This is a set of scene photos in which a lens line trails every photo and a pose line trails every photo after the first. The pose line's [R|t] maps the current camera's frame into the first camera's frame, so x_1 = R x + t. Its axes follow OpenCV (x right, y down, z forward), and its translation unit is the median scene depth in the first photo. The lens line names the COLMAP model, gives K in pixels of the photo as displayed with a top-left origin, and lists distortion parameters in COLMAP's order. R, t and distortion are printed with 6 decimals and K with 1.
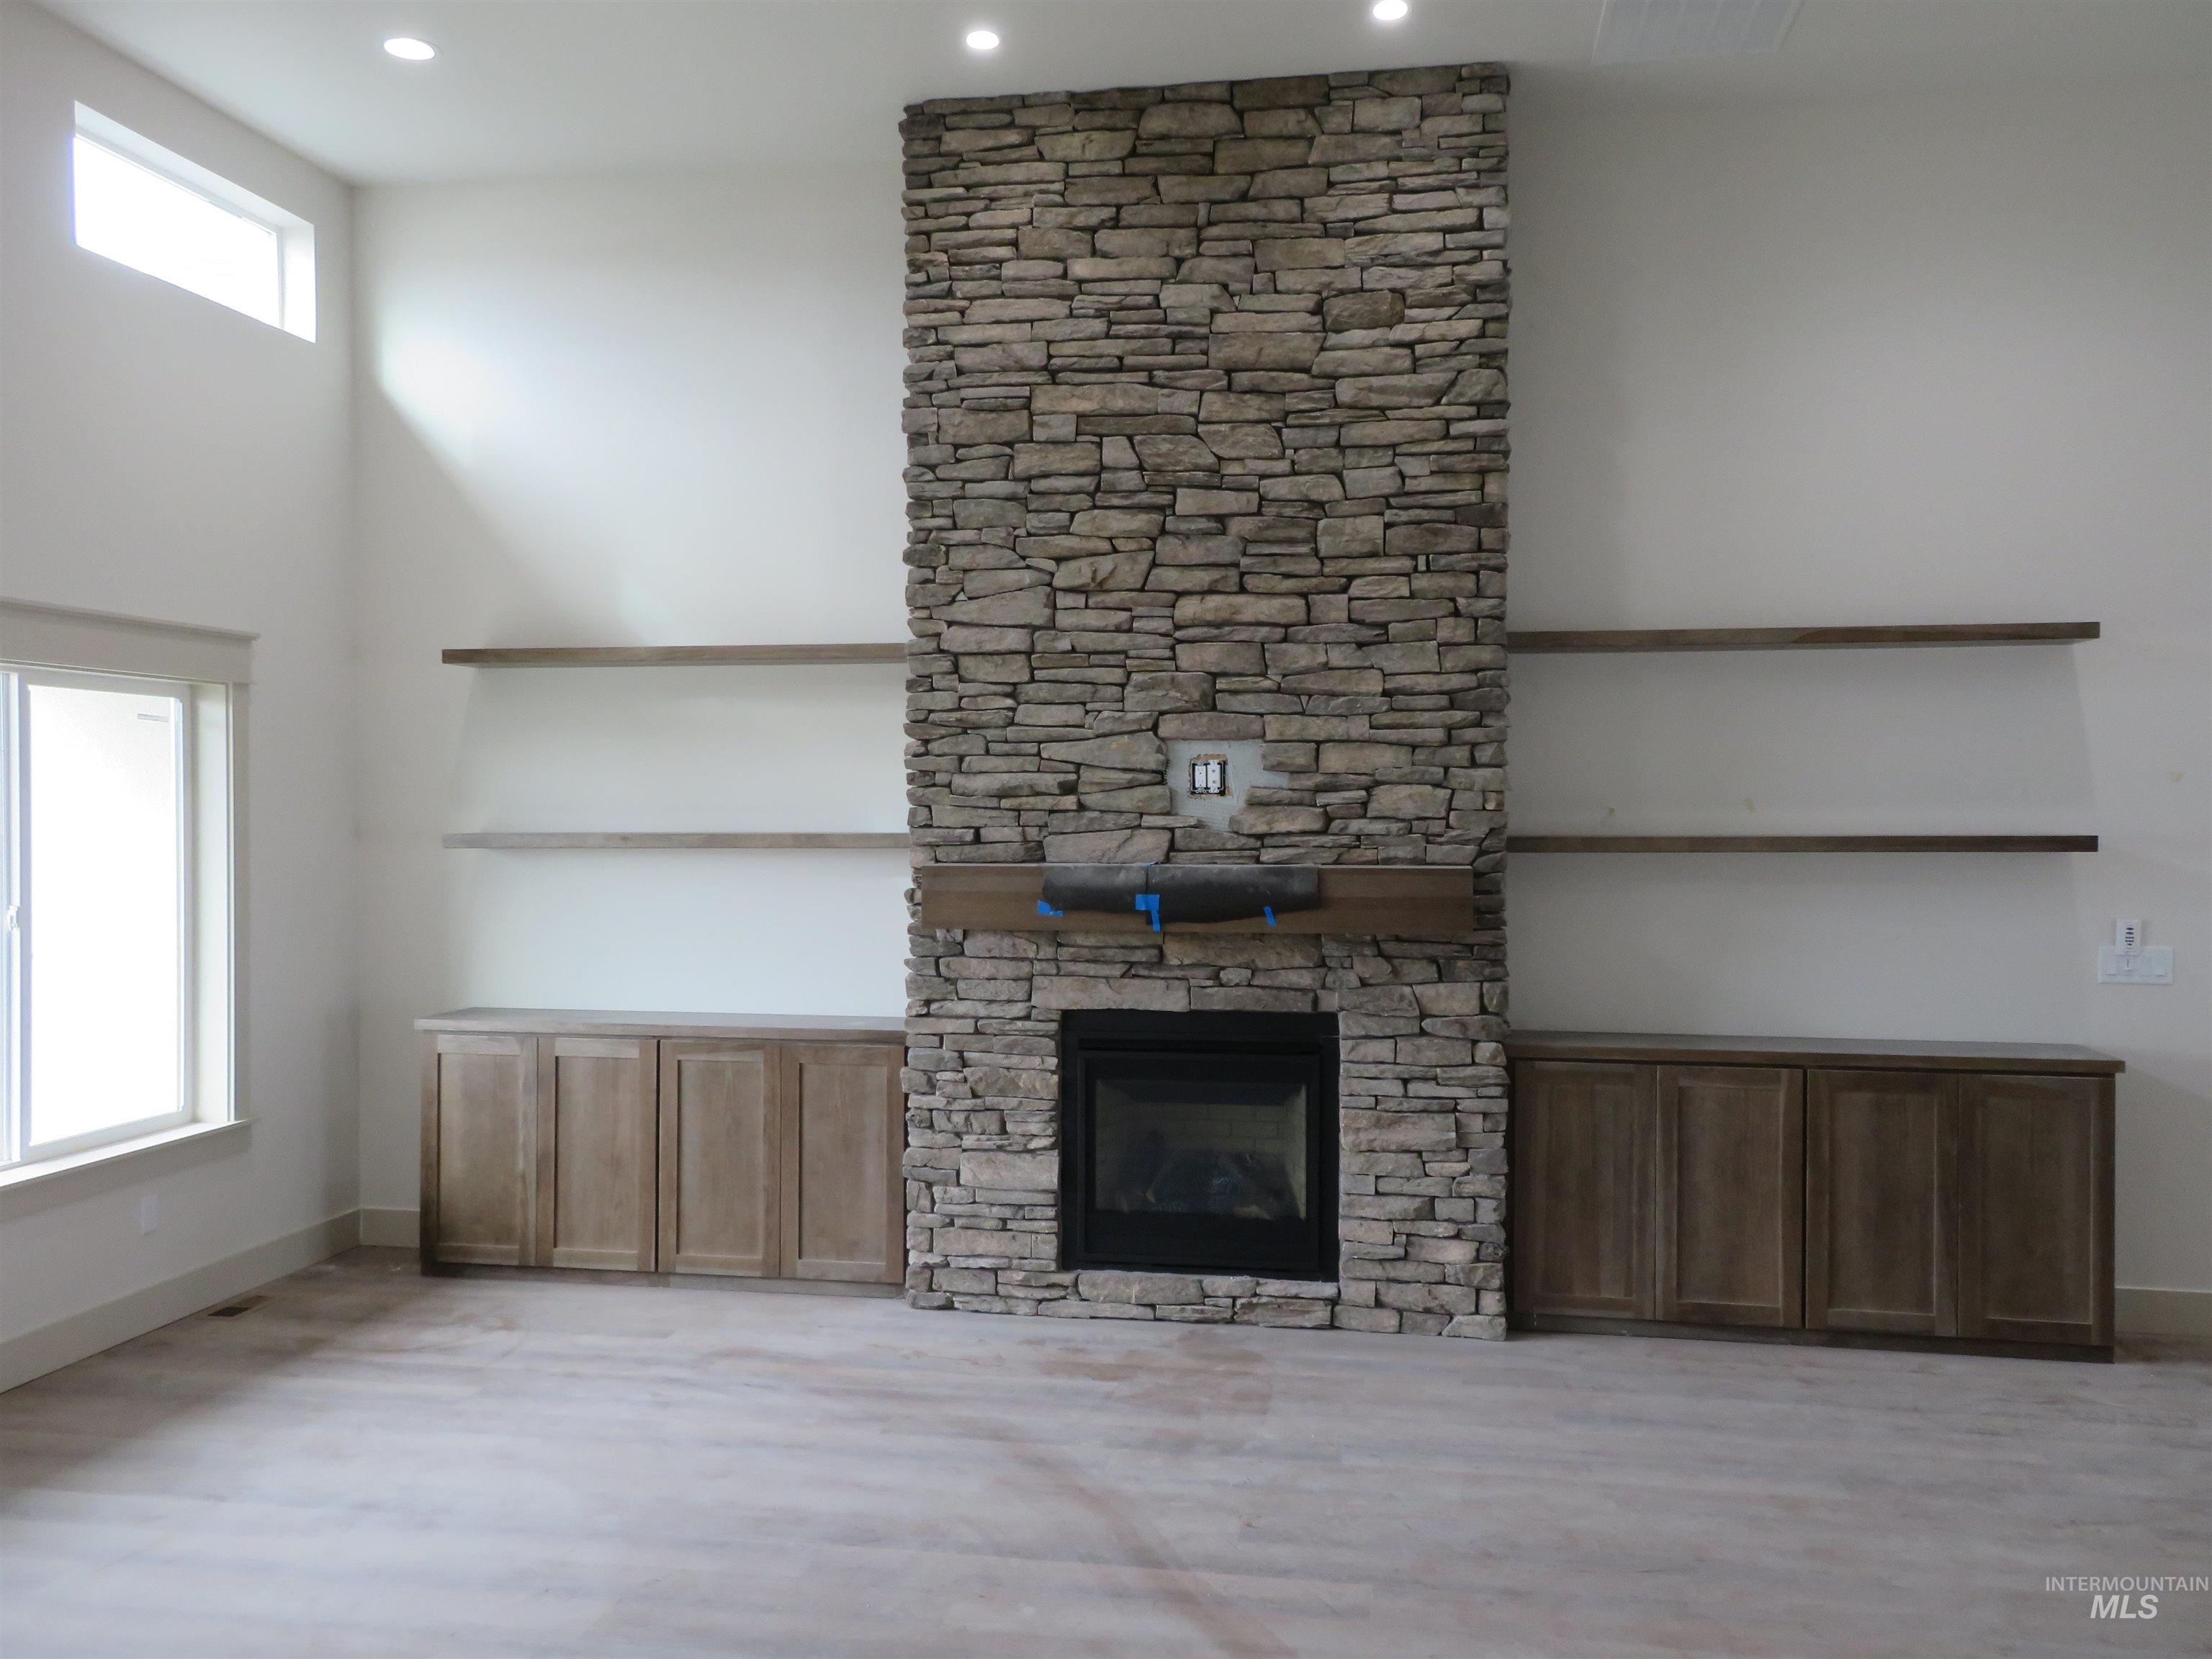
lens RADIAL K [[1849.9, 0, 1106.0], [0, 1849.9, 829.5], [0, 0, 1]] dist [0.042016, -0.004788]
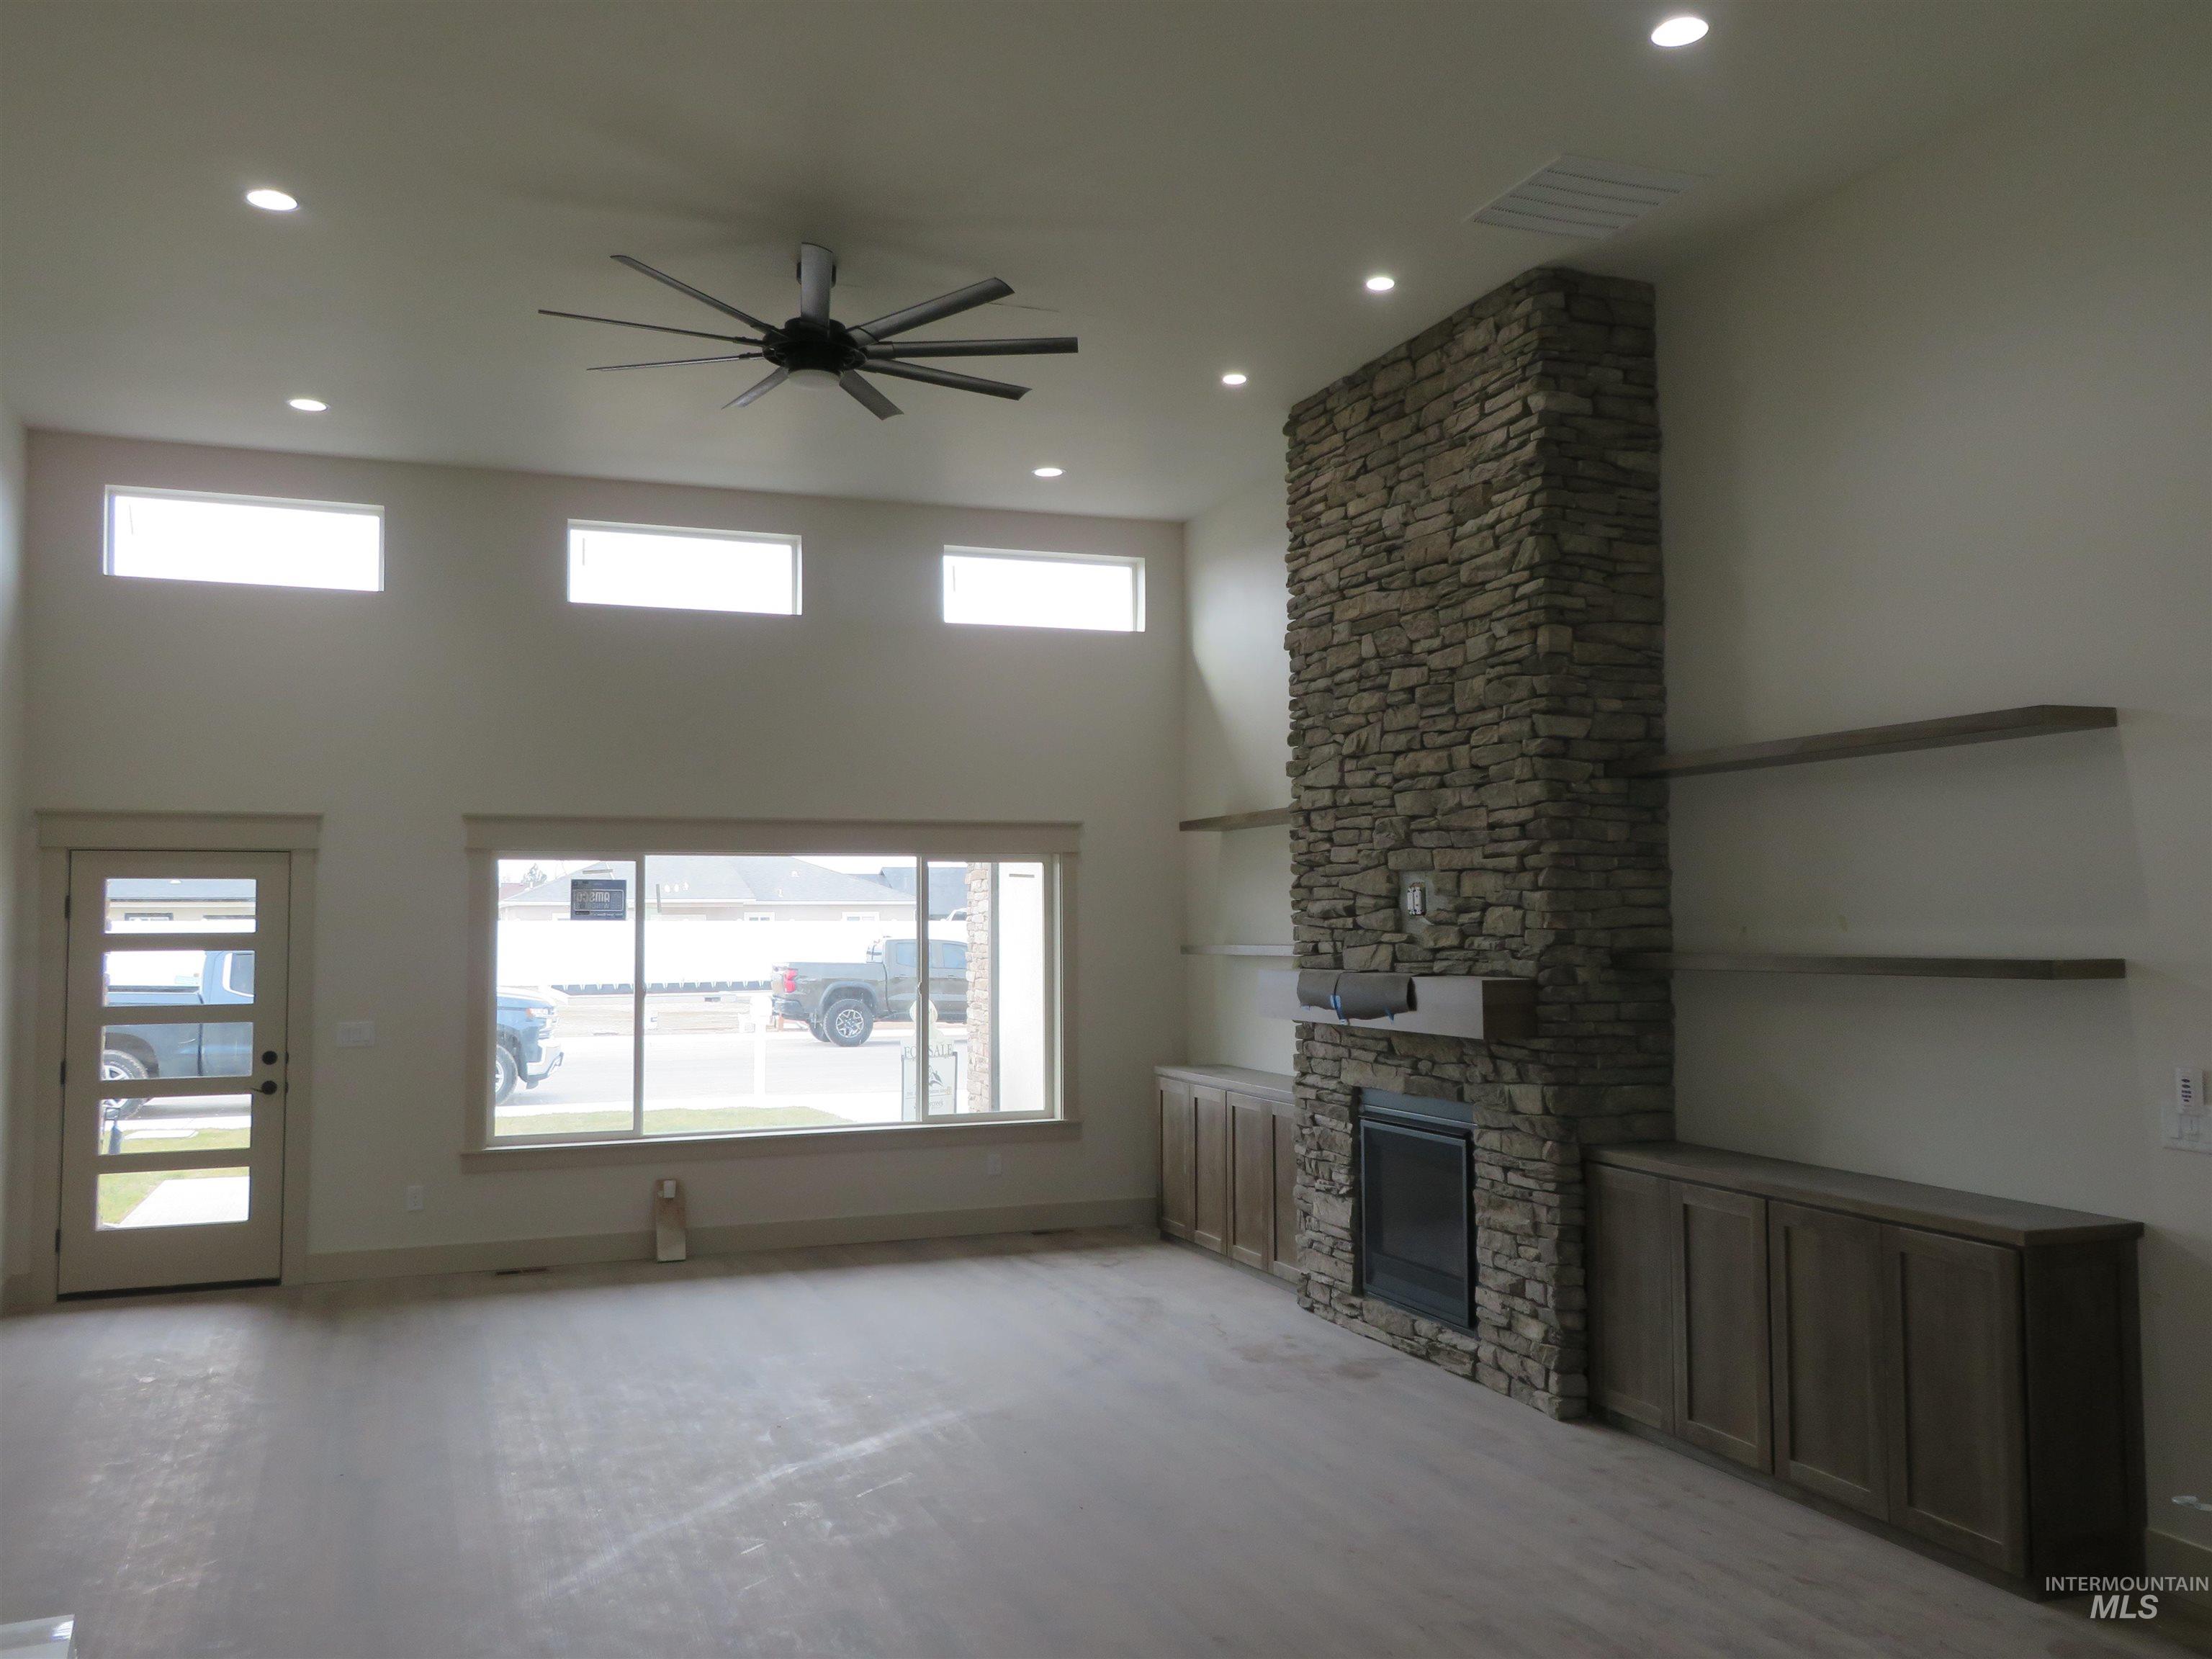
lens RADIAL K [[1809.0, 0, 1106.0], [0, 1809.0, 829.5], [0, 0, 1]] dist [0.029872, -0.010393]
pose [[0.518462, -0.047515, -0.853780, 0.975189], [-0.002613, 0.998362, -0.057148, -0.007011], [0.855097, 0.031860, 0.517488, 0.211478]]
